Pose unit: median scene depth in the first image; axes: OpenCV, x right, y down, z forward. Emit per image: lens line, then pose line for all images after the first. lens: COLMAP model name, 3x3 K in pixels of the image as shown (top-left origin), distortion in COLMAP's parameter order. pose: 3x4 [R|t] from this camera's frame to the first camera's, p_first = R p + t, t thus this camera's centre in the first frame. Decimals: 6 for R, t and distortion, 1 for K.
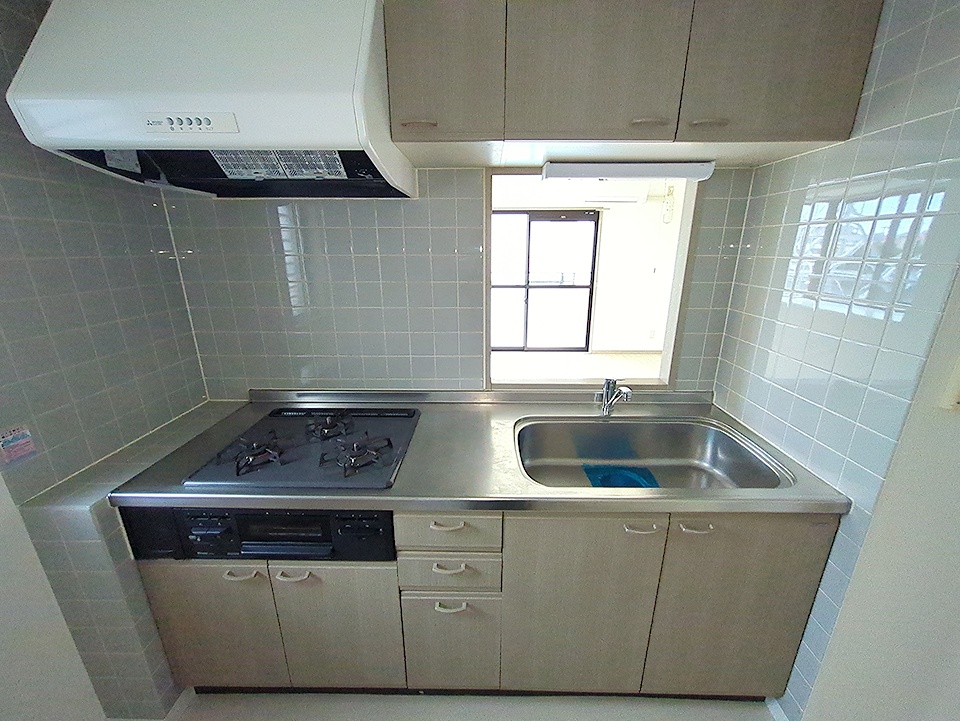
lens RADIAL K [[377.3, 0, 481.0], [0, 377.3, 359.7], [0, 0, 1]] dist [0.004340, 0.000427]
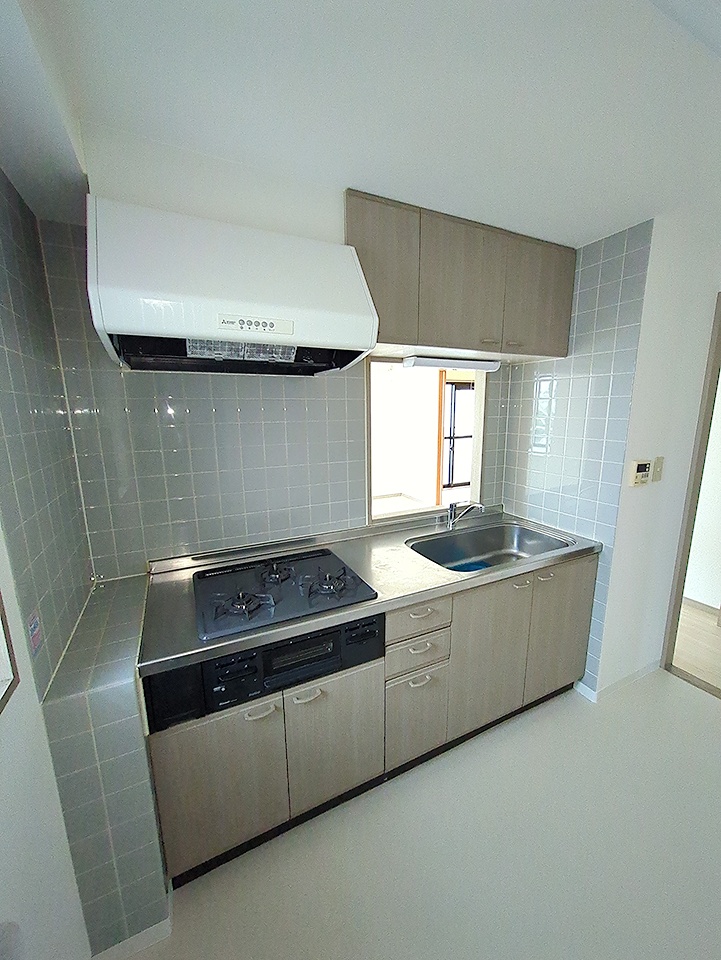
lens RADIAL K [[377.3, 0, 362.7], [0, 377.3, 483.1], [0, 0, 1]] dist [0.004340, 0.000427]
pose [[0.891339, -0.096176, 0.443019, -0.746148], [0.138700, 0.988230, -0.064522, 0.026913], [-0.431599, 0.118957, 0.894188, -0.165590]]
